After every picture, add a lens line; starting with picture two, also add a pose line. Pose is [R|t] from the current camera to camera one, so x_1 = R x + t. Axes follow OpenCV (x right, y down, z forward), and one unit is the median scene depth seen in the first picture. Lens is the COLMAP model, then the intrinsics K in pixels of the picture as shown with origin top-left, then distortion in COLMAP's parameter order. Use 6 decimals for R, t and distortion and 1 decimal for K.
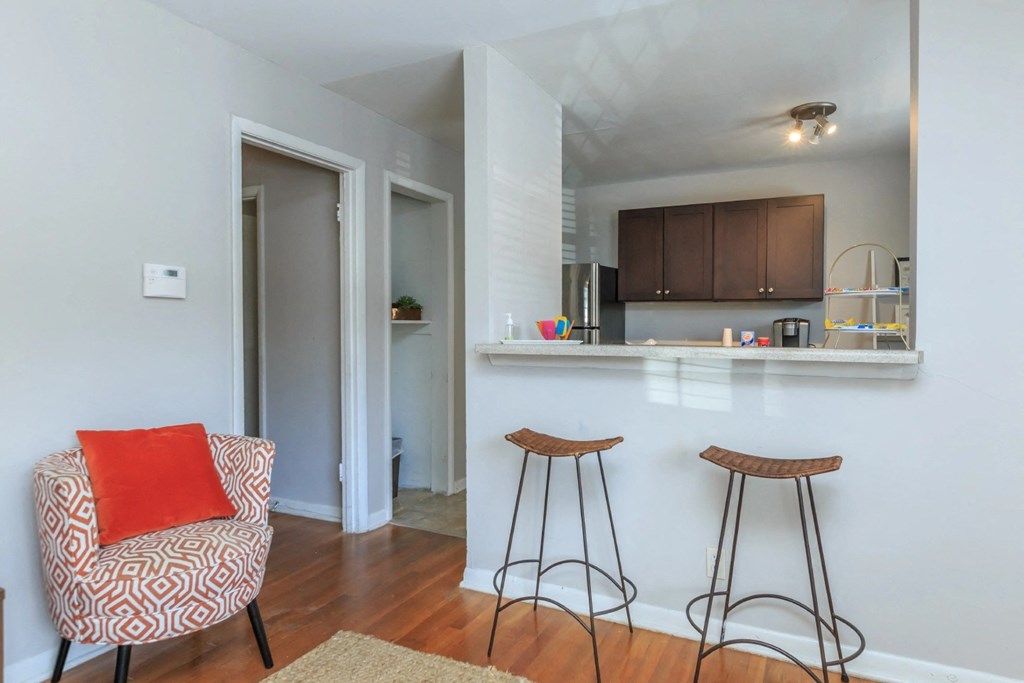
lens RADIAL K [[614.6, 0, 506.3], [0, 614.6, 333.8], [0, 0, 1]] dist [-0.013468, 0.001381]
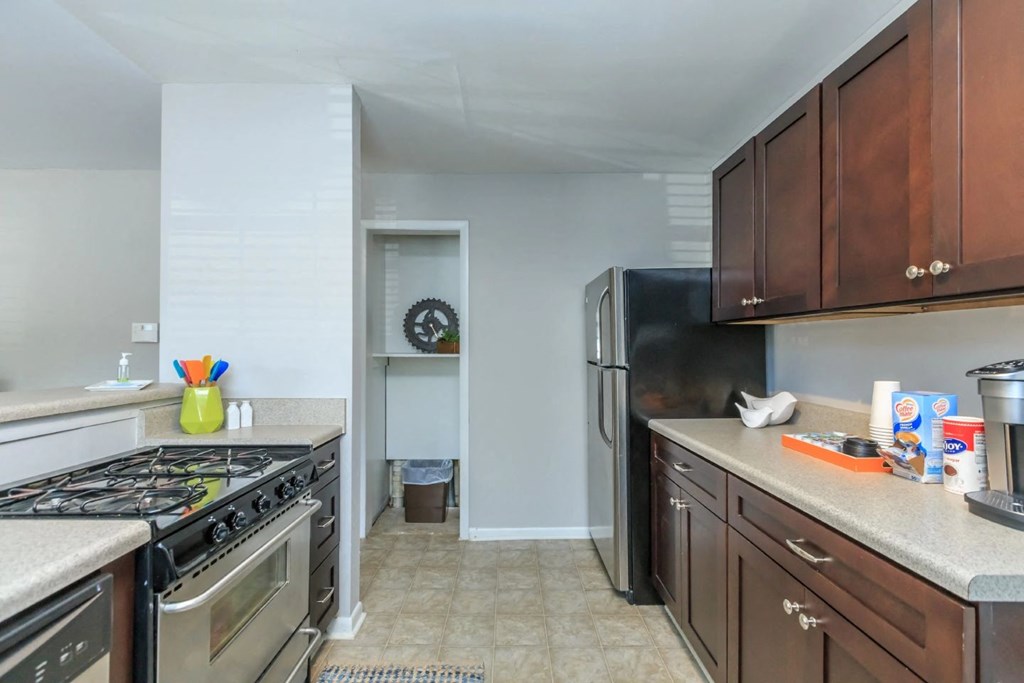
lens RADIAL K [[462.6, 0, 516.9], [0, 462.6, 343.8], [0, 0, 1]] dist [0.004300, -0.000763]
pose [[0.456871, -0.009563, -0.889481, 0.668964], [-0.015223, 0.999712, -0.018567, -0.030877], [0.889402, 0.022023, 0.456594, 0.863745]]
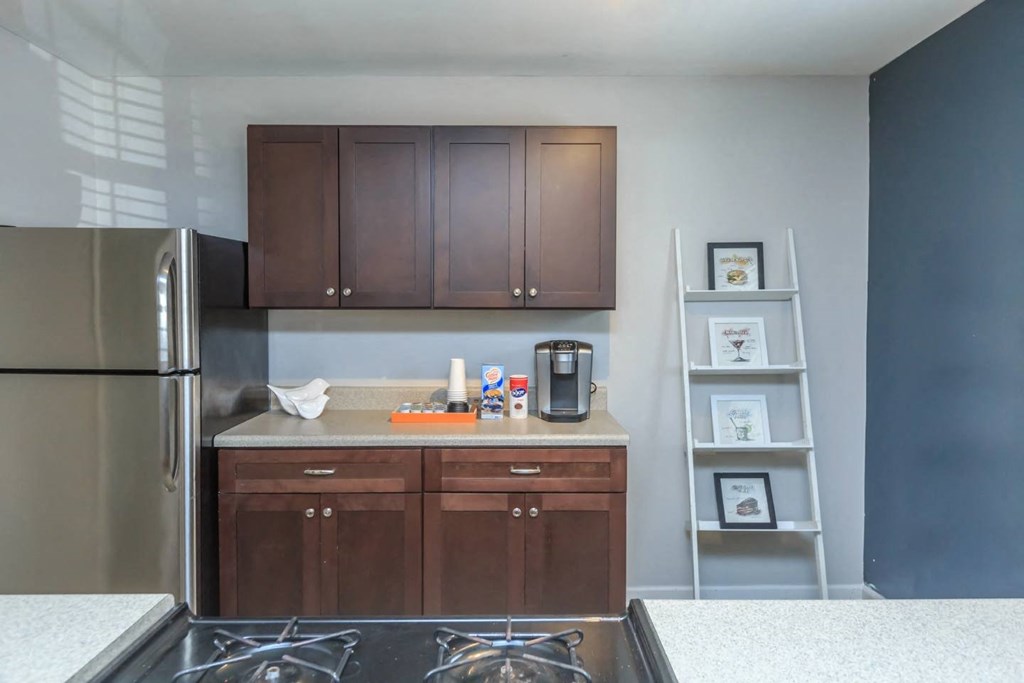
lens RADIAL K [[717.4, 0, 519.1], [0, 717.4, 339.9], [0, 0, 1]] dist [0.013401, 0.001453]
pose [[0.893692, -0.025913, 0.447933, 0.158938], [0.010406, 0.999259, 0.037045, -0.064593], [-0.448561, -0.028445, 0.893299, 0.523786]]
